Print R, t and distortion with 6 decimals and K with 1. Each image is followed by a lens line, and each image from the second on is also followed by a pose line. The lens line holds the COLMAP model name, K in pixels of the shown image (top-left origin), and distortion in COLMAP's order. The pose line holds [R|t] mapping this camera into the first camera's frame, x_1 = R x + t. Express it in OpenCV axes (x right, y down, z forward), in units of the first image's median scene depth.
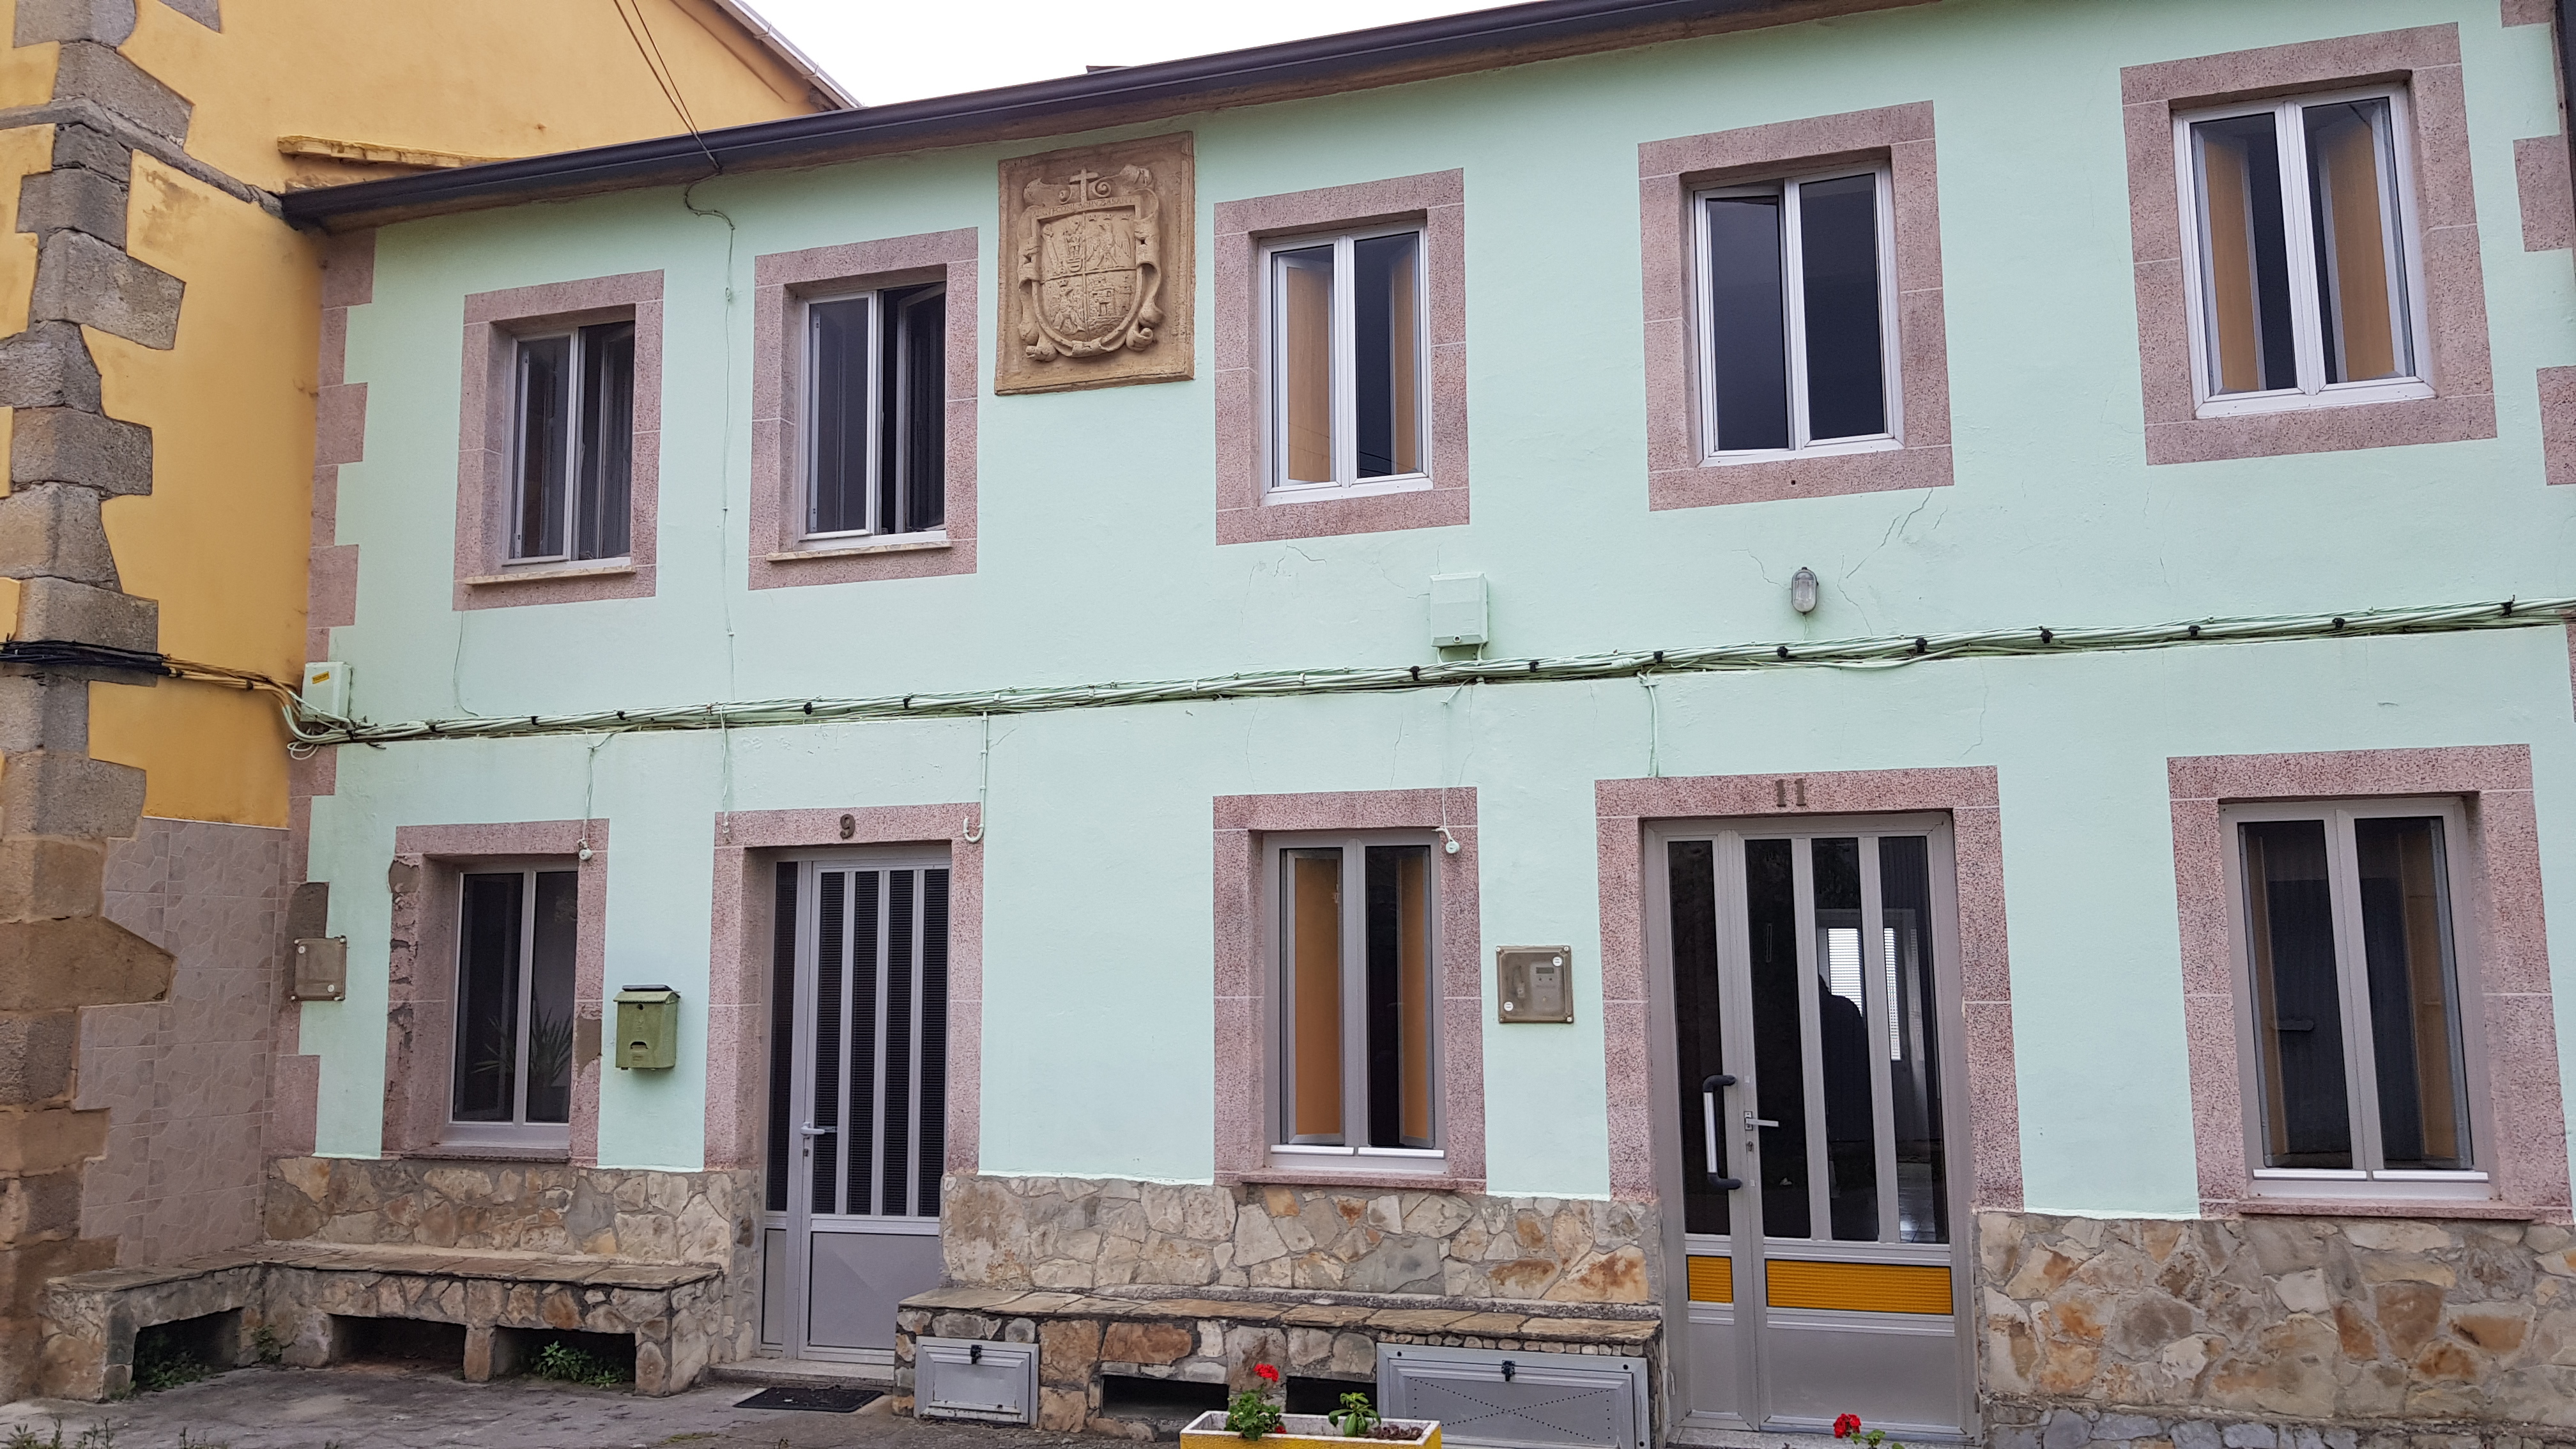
lens RADIAL K [[2039.2, 0, 1232.3], [0, 2039.2, 689.9], [0, 0, 1]] dist [0.059902, -0.116446]
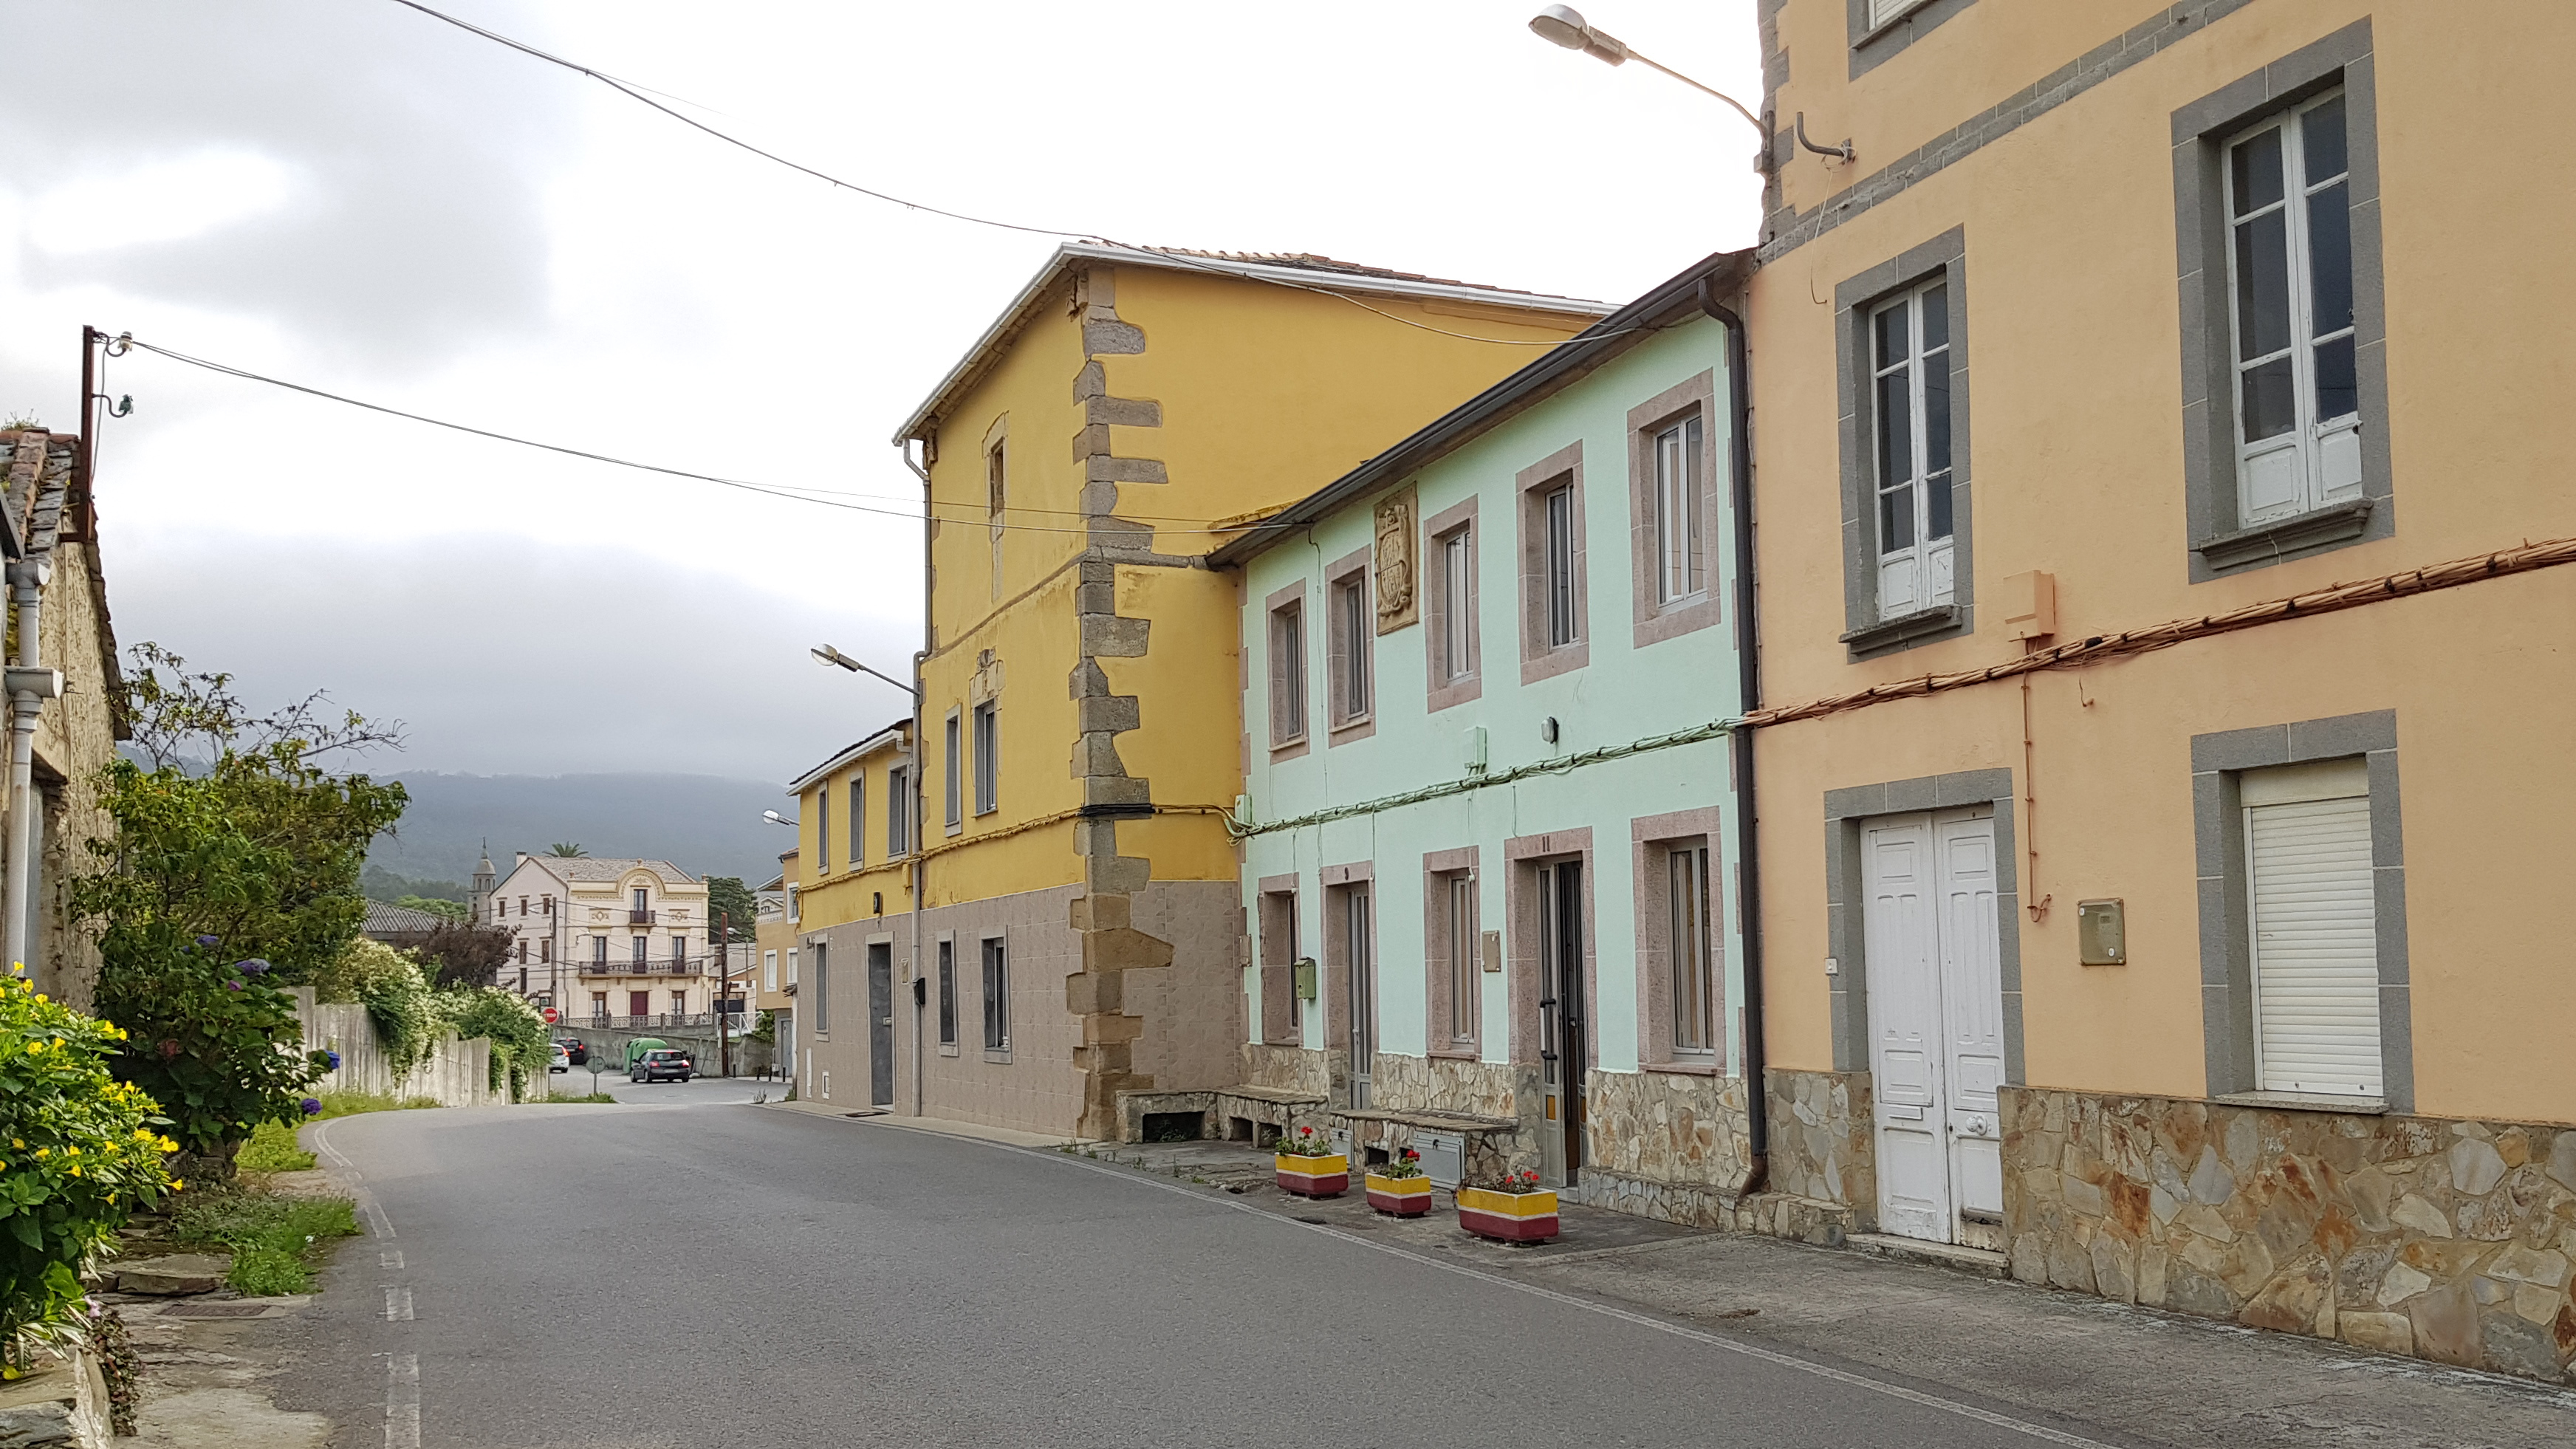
lens RADIAL K [[2211.4, 0, 1292.2], [0, 2211.4, 819.4], [0, 0, 1]] dist [0.112473, -0.200341]
pose [[0.636335, -0.060641, -0.769025, 1.408799], [0.121124, 0.992394, 0.021970, -0.035424], [0.761844, -0.107127, 0.638841, -0.361677]]
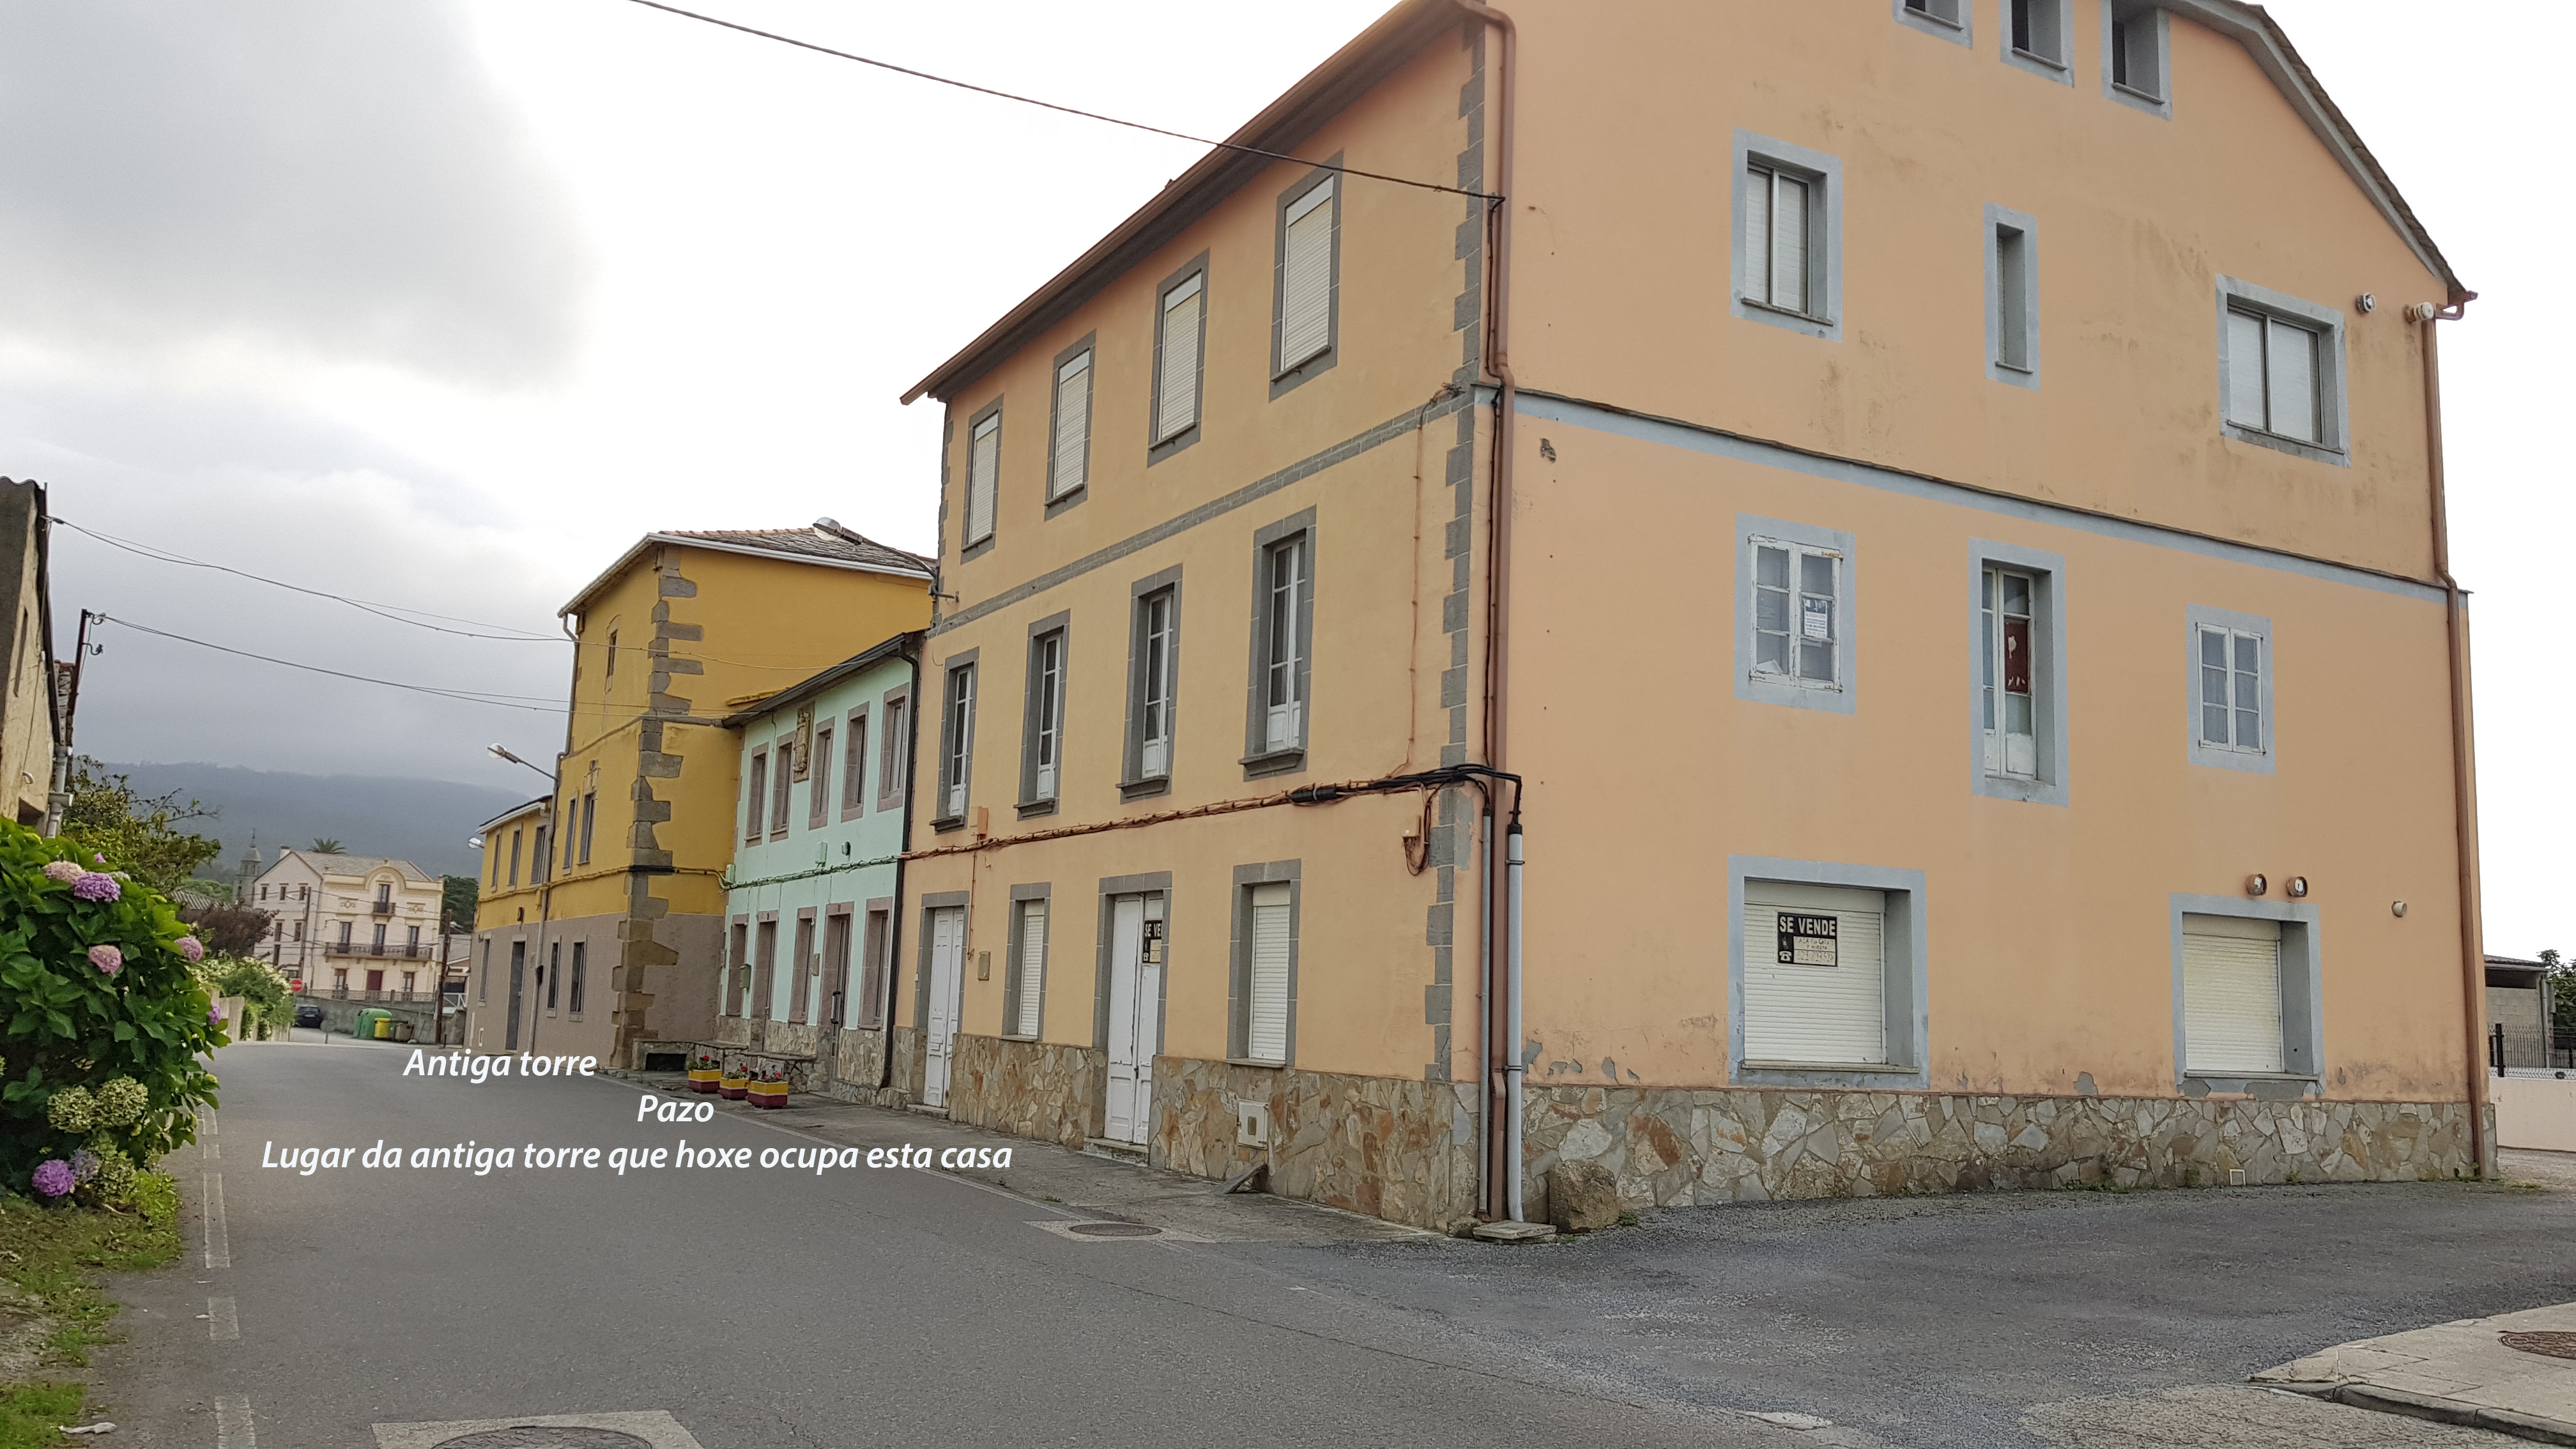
lens RADIAL K [[2039.2, 0, 1232.3], [0, 2039.2, 689.9], [0, 0, 1]] dist [0.059902, -0.116446]
pose [[0.710643, -0.074274, -0.699622, 2.826578], [0.054875, 0.997234, -0.050130, -0.096611], [0.701410, -0.002767, 0.712753, -0.882384]]
